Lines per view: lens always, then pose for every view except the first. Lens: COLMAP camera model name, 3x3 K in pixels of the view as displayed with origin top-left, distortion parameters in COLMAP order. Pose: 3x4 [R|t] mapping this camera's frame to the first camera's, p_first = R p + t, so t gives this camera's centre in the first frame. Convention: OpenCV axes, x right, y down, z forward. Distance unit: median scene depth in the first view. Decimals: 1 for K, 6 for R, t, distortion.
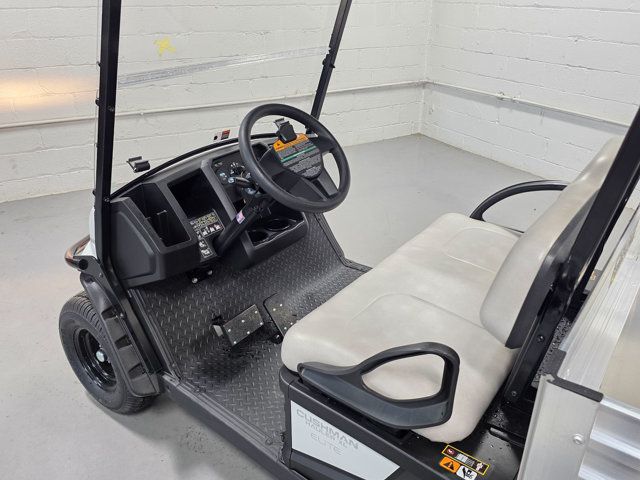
lens RADIAL K [[509.8, 0, 320.0], [0, 509.8, 240.0], [0, 0, 1]] dist [0.029990, -0.003628]
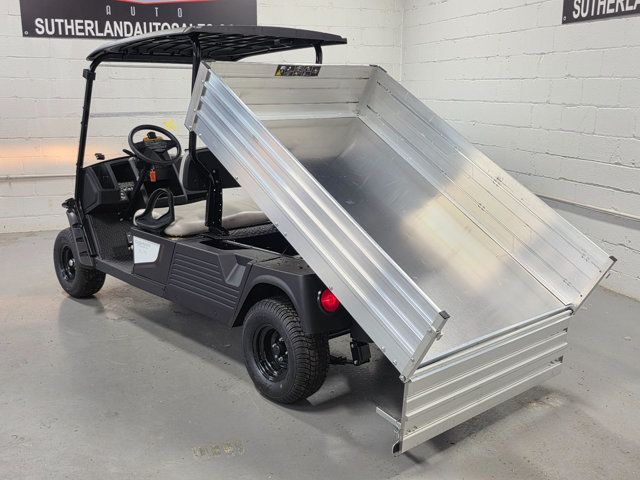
lens RADIAL K [[700.1, 0, 320.0], [0, 700.1, 240.0], [0, 0, 1]] dist [0.021711, 0.026968]
pose [[0.982887, 0.039771, -0.179867, 1.053652], [-0.083023, 0.967266, -0.239801, 0.787199], [0.164442, 0.250630, 0.954014, -1.504218]]
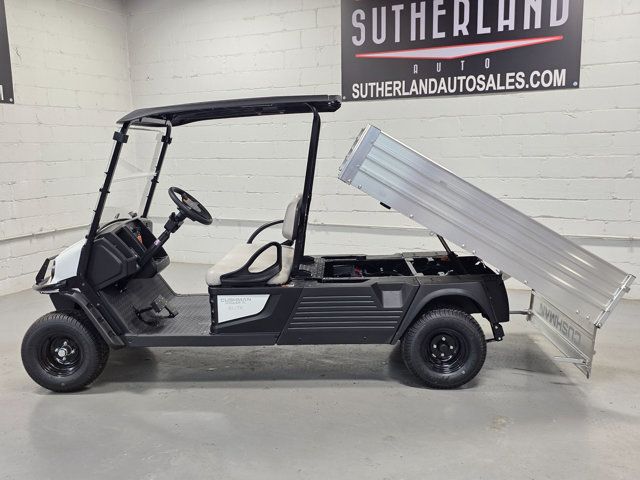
lens RADIAL K [[613.1, 0, 320.0], [0, 613.1, 240.0], [0, 0, 1]] dist [0.047275, -0.018202]
pose [[0.814814, -0.101190, 0.570823, -0.965814], [0.274278, 0.934763, -0.225809, 0.640813], [-0.510734, 0.340557, 0.789412, -1.218939]]
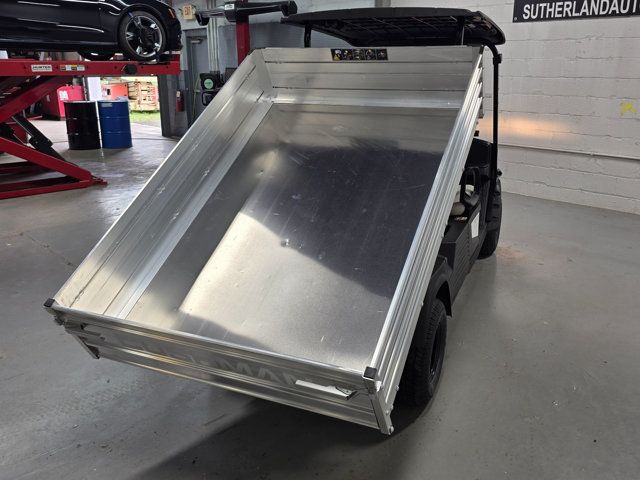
lens RADIAL K [[566.3, 0, 320.0], [0, 566.3, 240.0], [0, 0, 1]] dist [0.006841, -0.007582]
pose [[0.240066, 0.289375, -0.926623, 2.243427], [-0.431957, 0.886675, 0.164990, 0.020964], [0.869357, 0.360653, 0.337858, -0.038088]]
